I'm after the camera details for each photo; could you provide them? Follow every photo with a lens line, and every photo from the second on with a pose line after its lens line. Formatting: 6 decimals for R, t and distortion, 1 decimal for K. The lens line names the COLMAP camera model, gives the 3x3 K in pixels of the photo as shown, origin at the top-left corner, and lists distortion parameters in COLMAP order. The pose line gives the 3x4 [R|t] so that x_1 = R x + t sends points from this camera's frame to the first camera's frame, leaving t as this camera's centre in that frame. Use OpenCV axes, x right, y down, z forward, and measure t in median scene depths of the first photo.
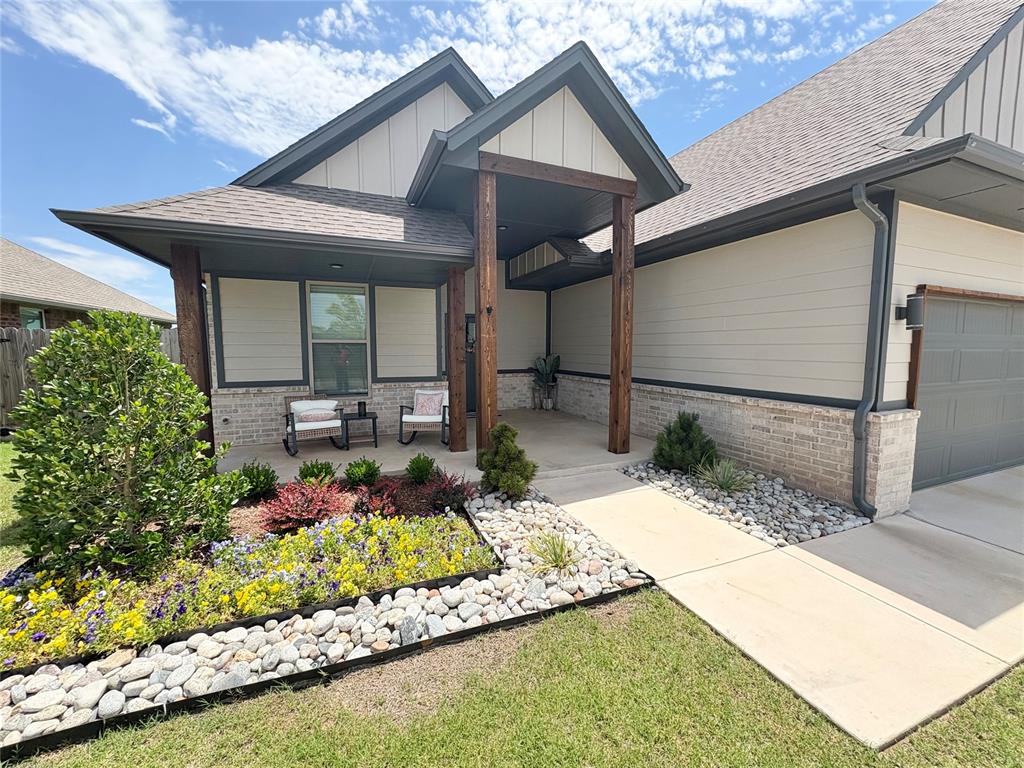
lens RADIAL K [[407.2, 0, 514.2], [0, 407.2, 383.3], [0, 0, 1]] dist [-0.001308, 0.000377]
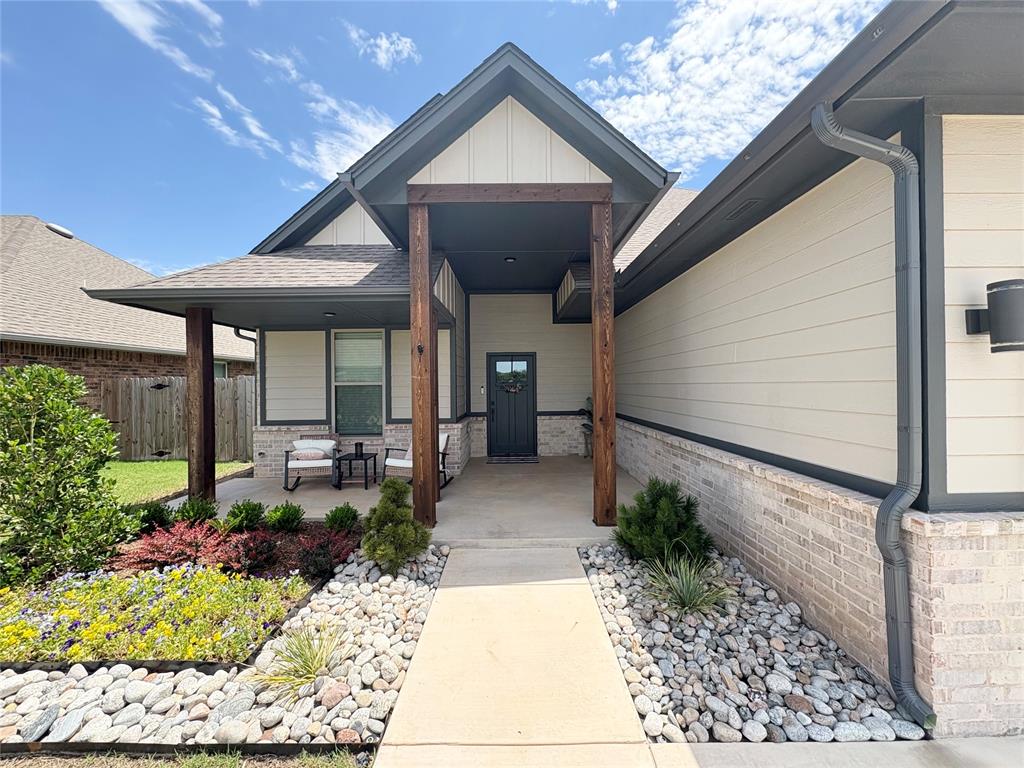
lens RADIAL K [[407.2, 0, 512.4], [0, 407.2, 382.8], [0, 0, 1]] dist [-0.001308, 0.000377]
pose [[0.924220, -0.013303, -0.381628, 0.489418], [-0.022013, 0.995875, -0.088025, -0.029702], [0.381225, 0.089755, 0.920115, 0.251680]]
